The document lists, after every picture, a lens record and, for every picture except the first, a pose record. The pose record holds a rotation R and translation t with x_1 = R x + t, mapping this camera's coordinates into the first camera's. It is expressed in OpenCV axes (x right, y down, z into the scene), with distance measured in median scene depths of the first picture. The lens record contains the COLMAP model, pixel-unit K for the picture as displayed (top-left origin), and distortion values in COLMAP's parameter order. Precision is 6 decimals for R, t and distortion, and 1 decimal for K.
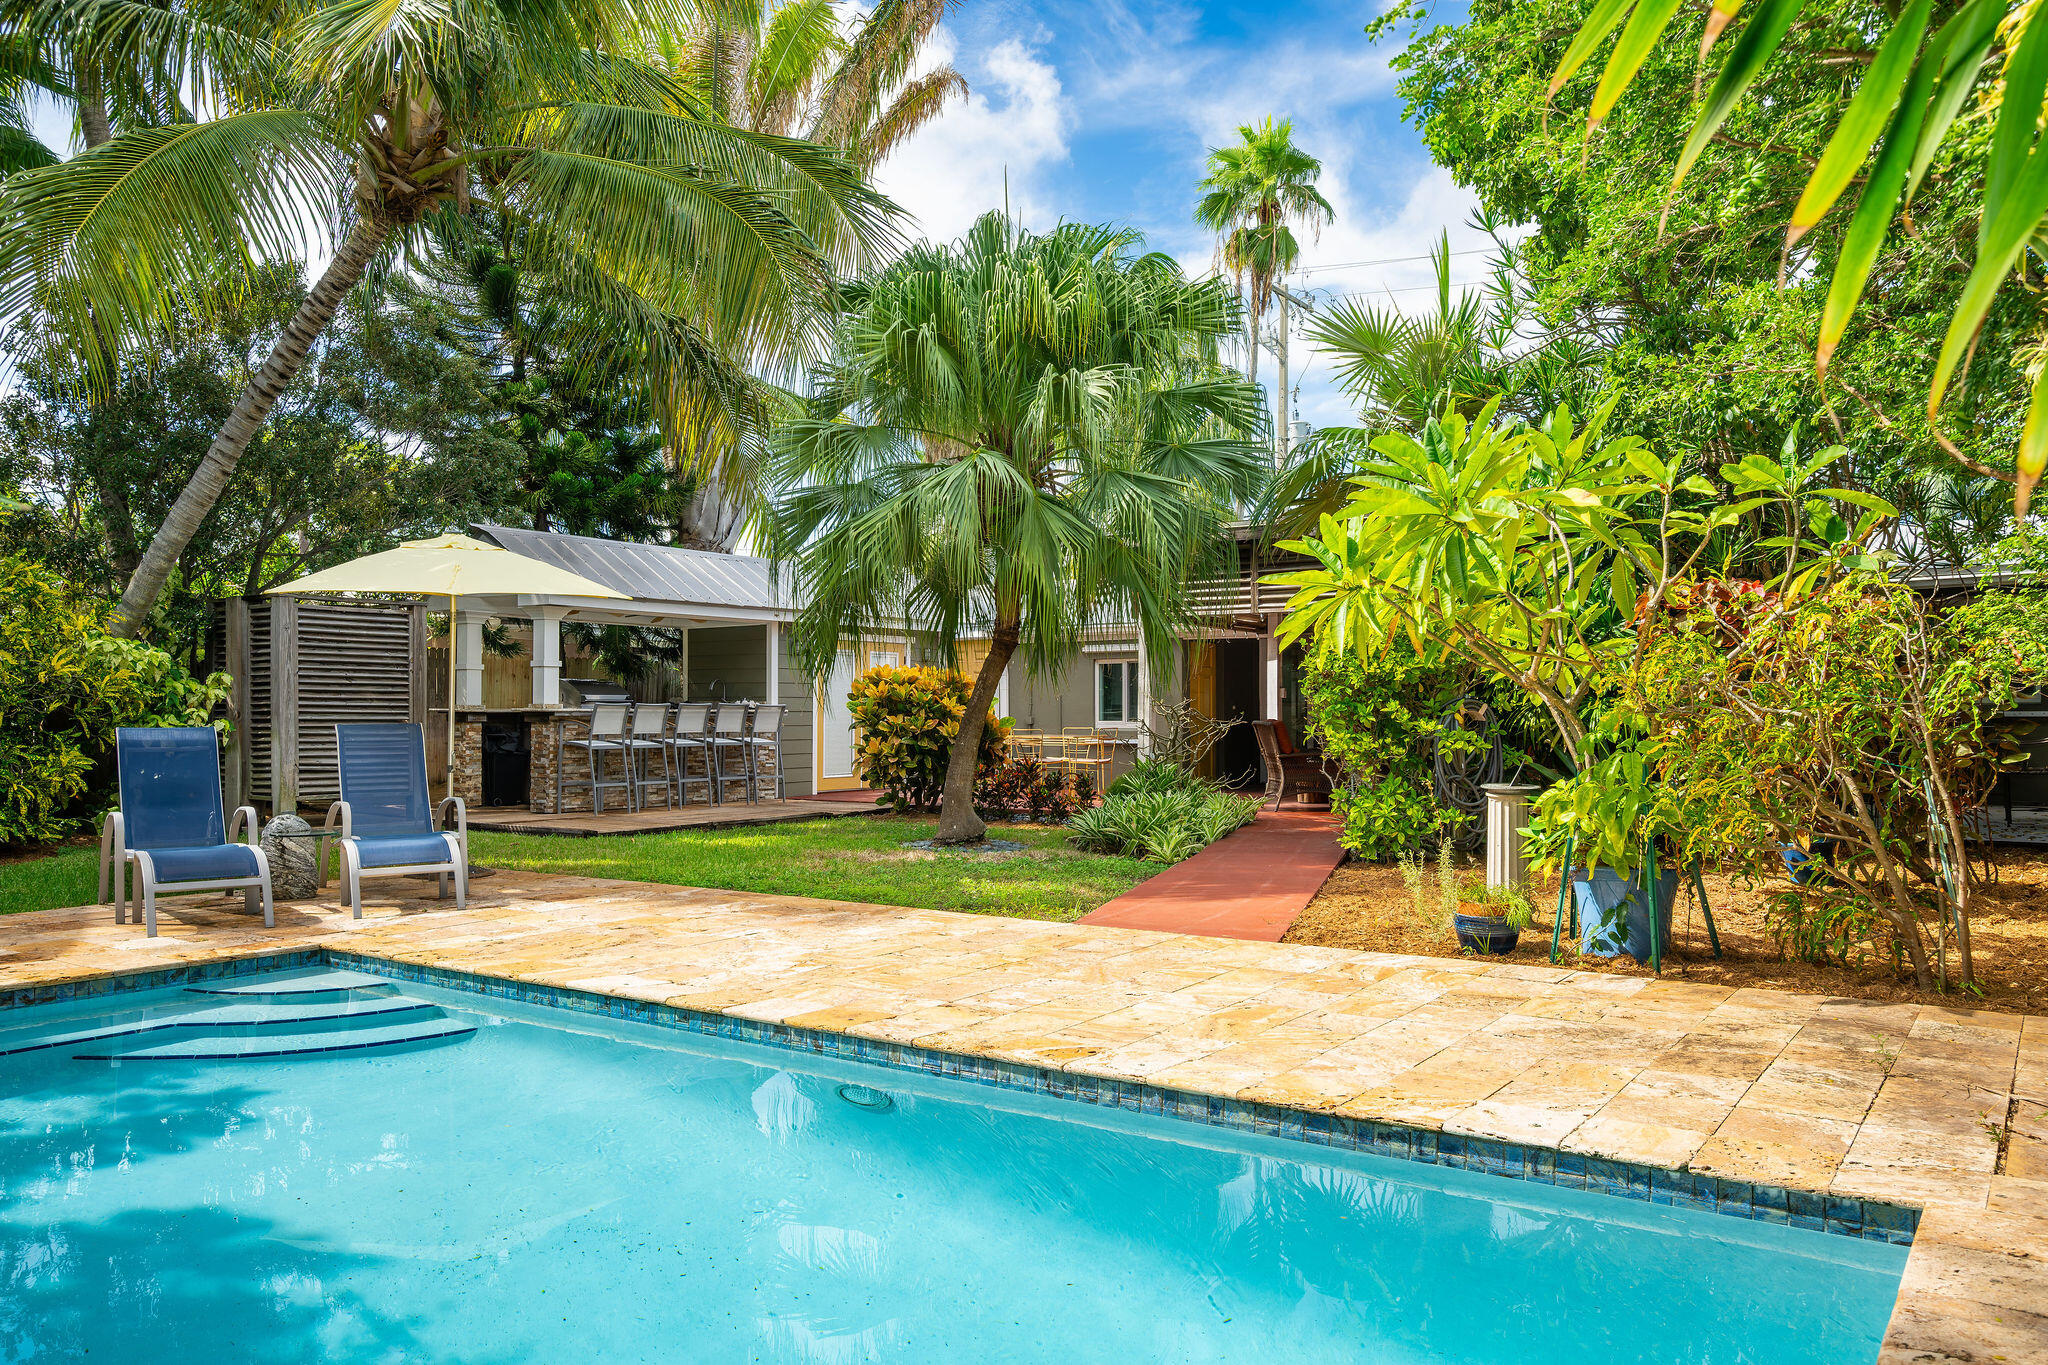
lens RADIAL K [[1470.4, 0, 1022.9], [0, 1470.4, 687.9], [0, 0, 1]] dist [-0.002623, 0.000545]
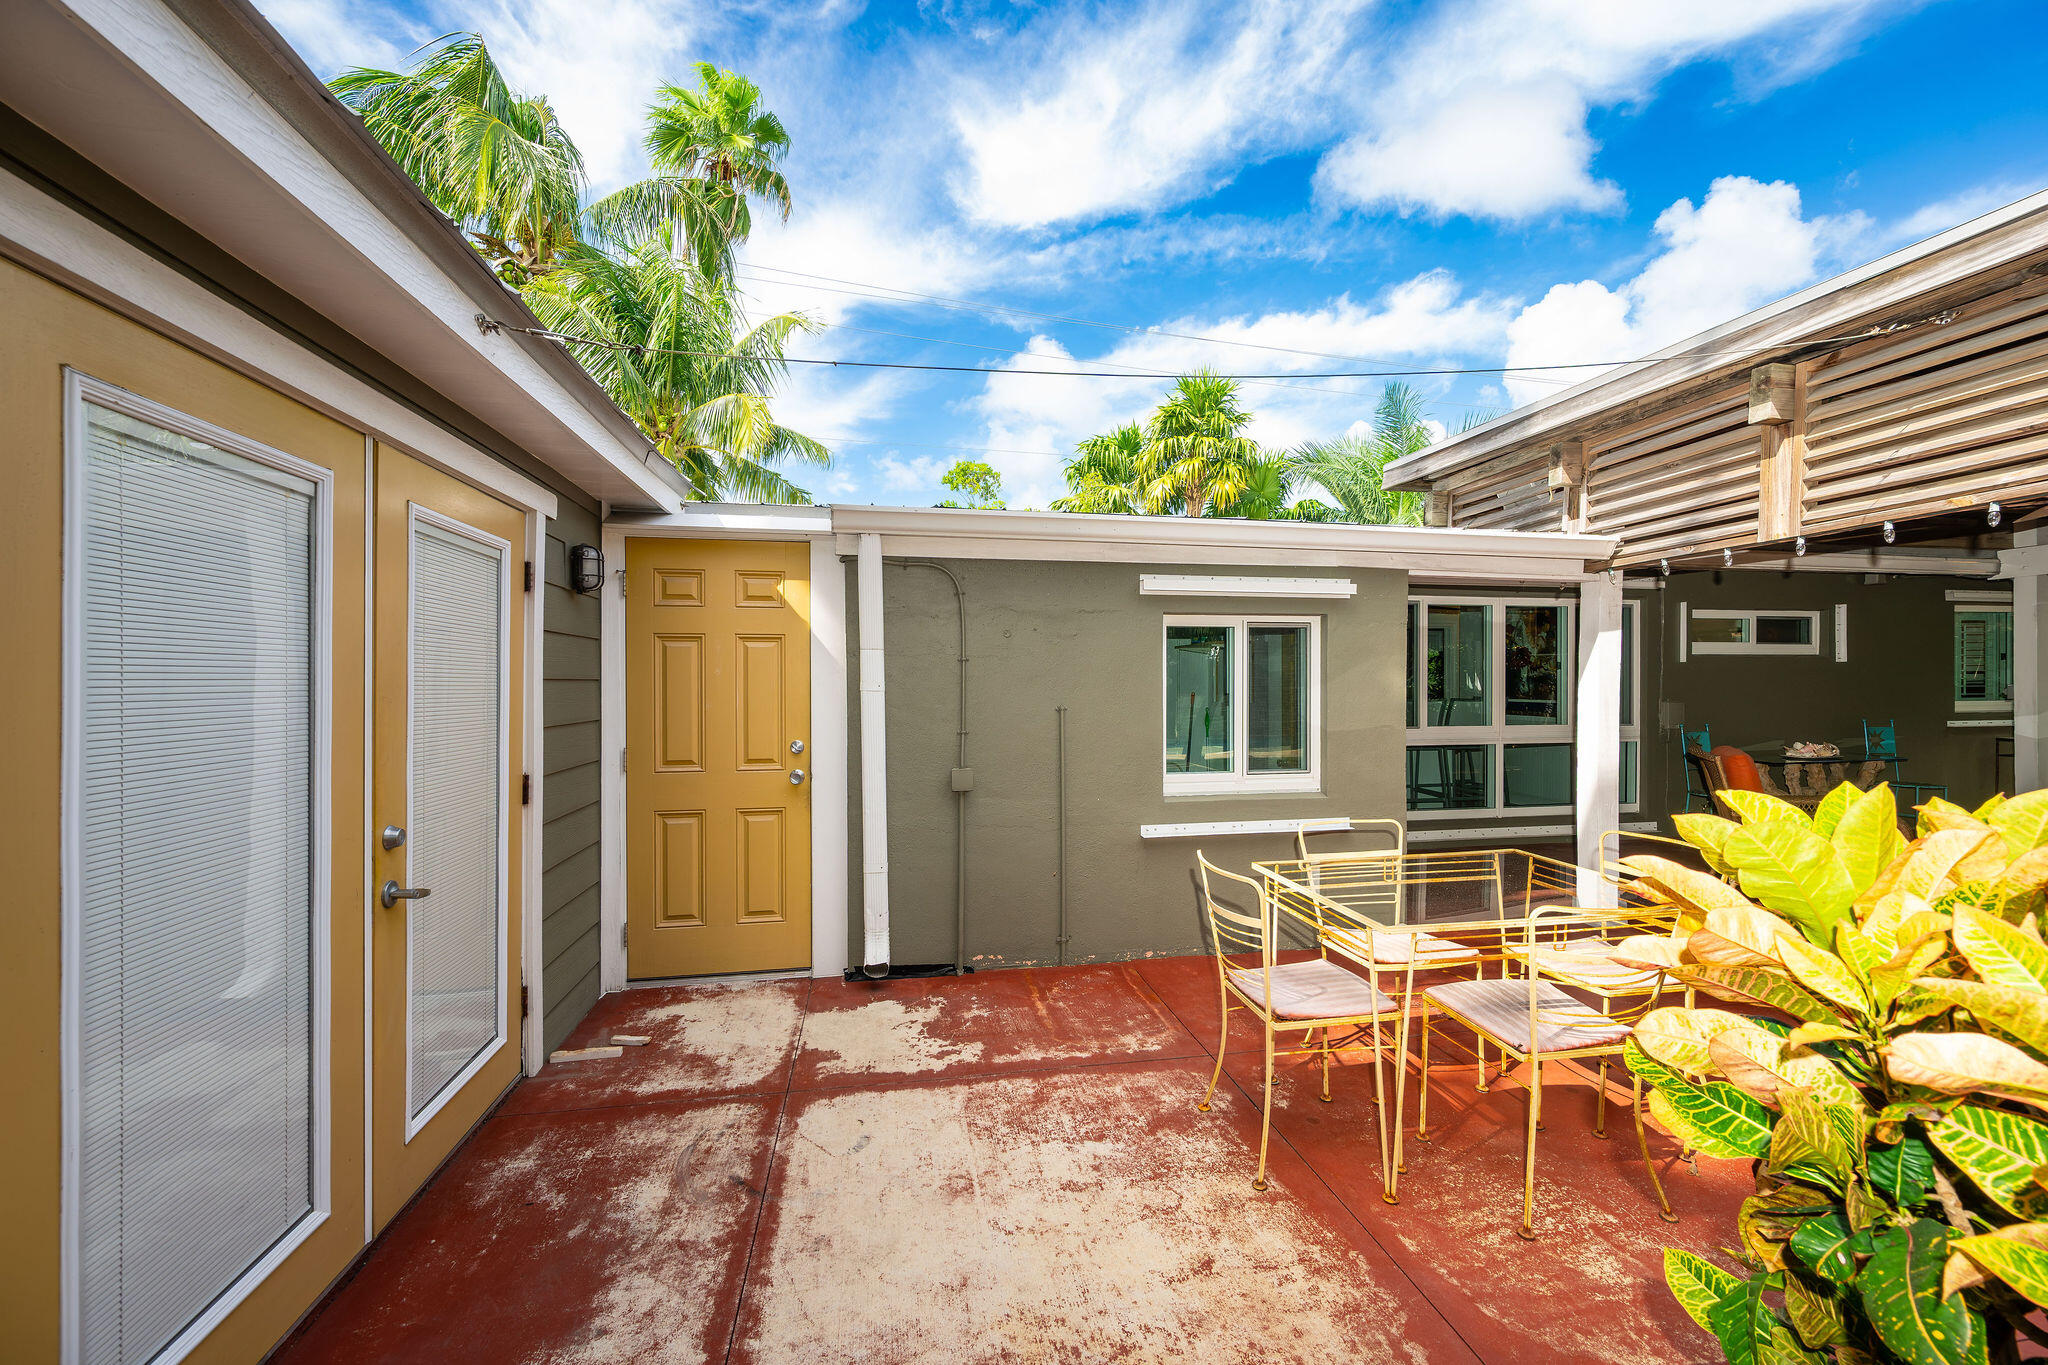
lens RADIAL K [[803.1, 0, 1027.1], [0, 803.1, 685.9], [0, 0, 1]] dist [-0.001063, -0.000458]
pose [[0.701281, -0.001095, 0.712884, -0.154964], [-0.009880, 0.999888, 0.011254, -0.003189], [-0.712816, -0.014936, 0.701192, 1.093981]]
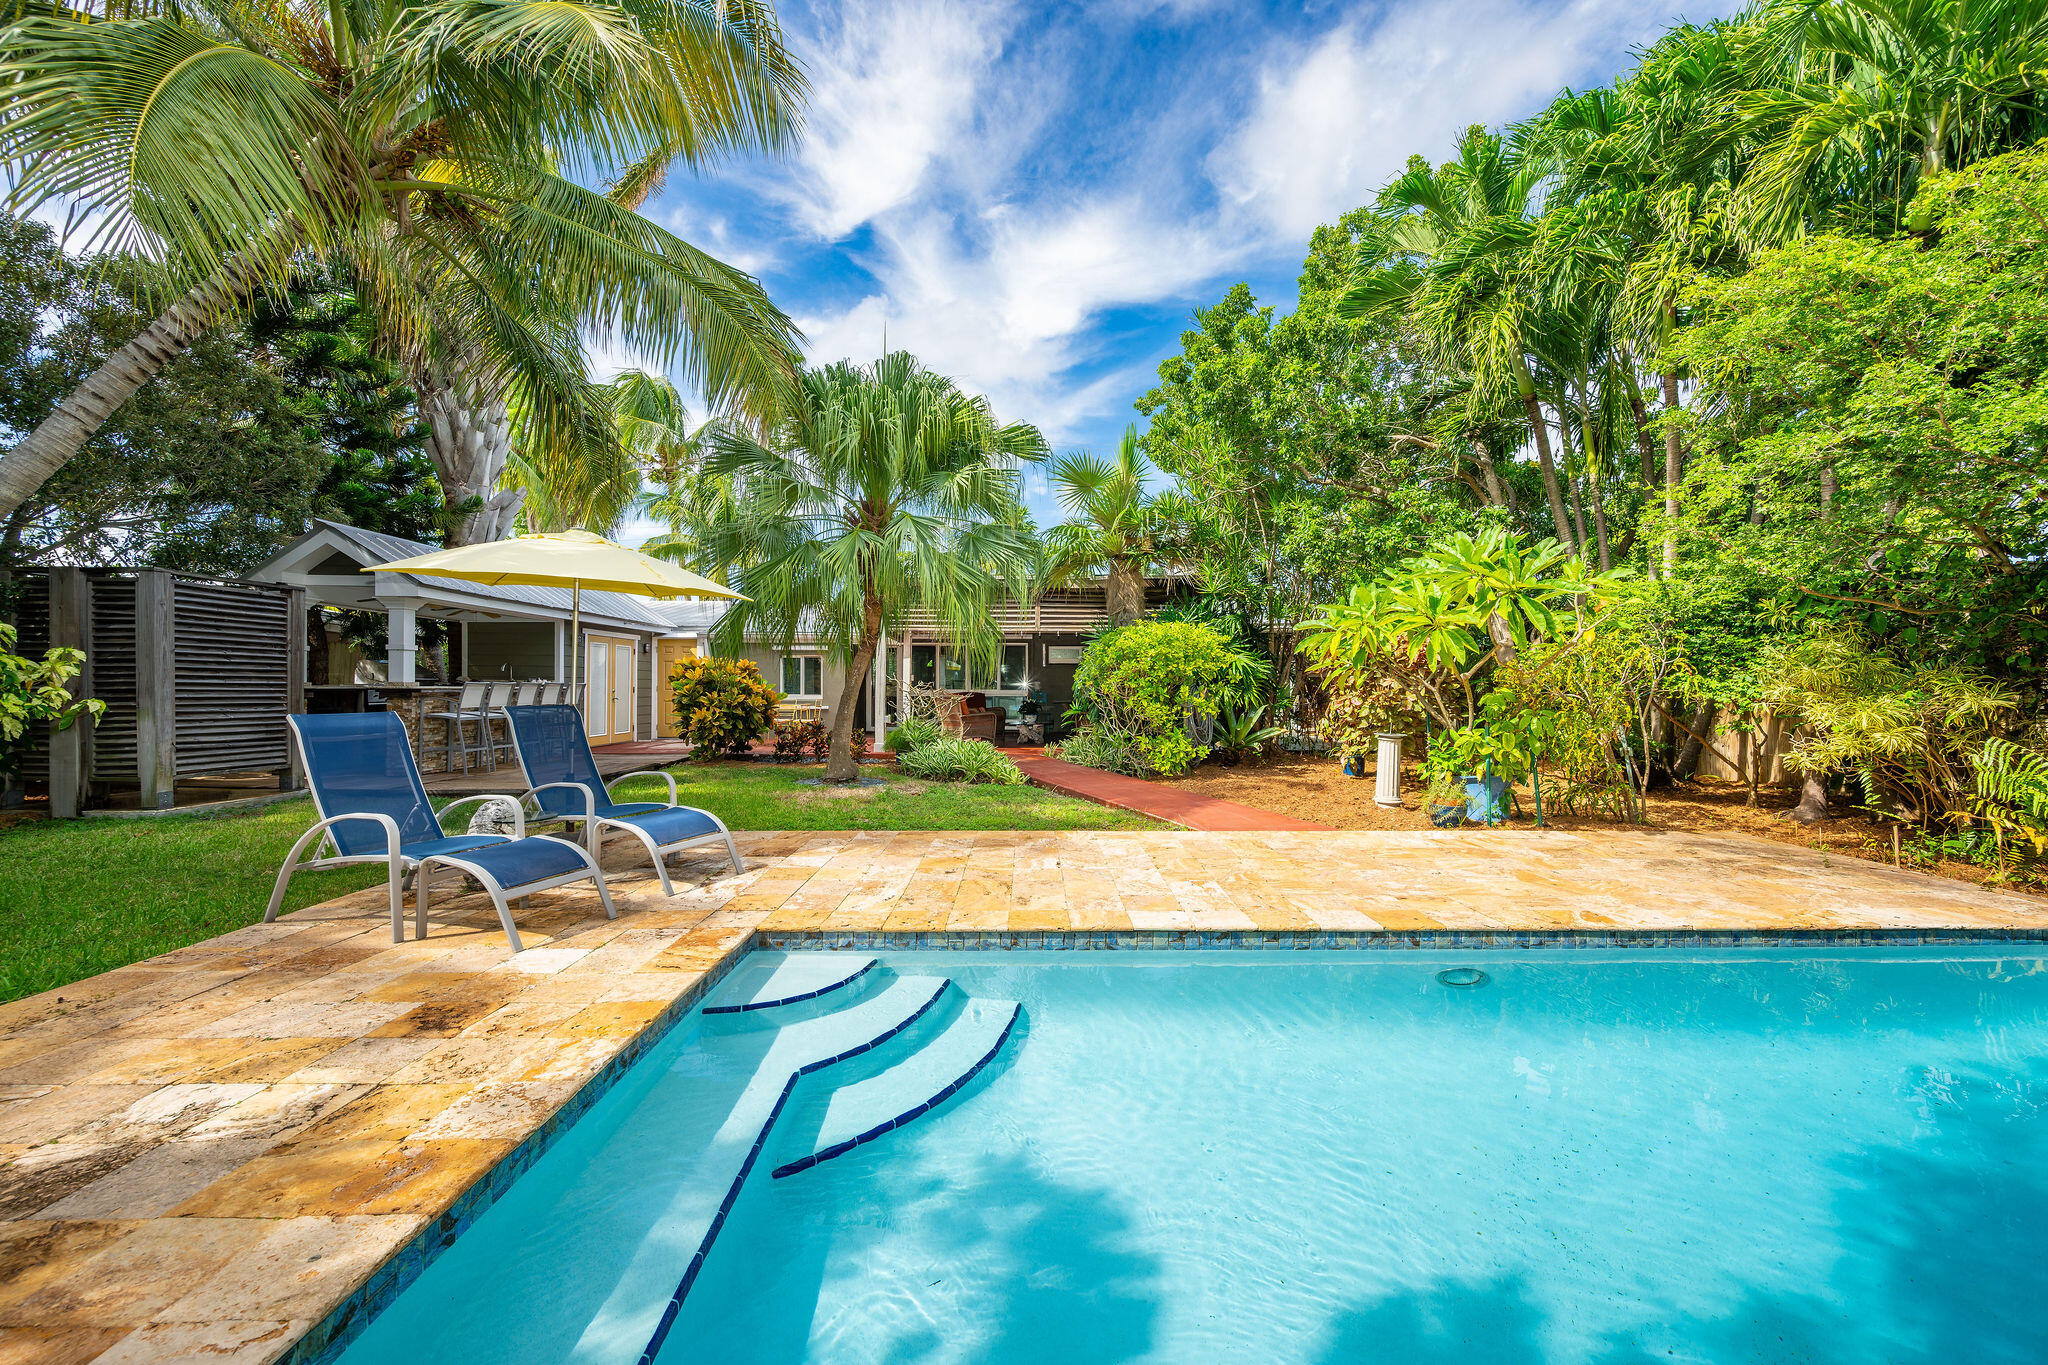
lens RADIAL K [[803.1, 0, 1027.1], [0, 803.1, 685.9], [0, 0, 1]] dist [-0.001063, -0.000458]
pose [[0.812423, 0.004058, 0.583054, -0.291658], [-0.014320, 0.999813, 0.012995, -0.001310], [-0.582892, -0.018907, 0.812329, 0.197892]]
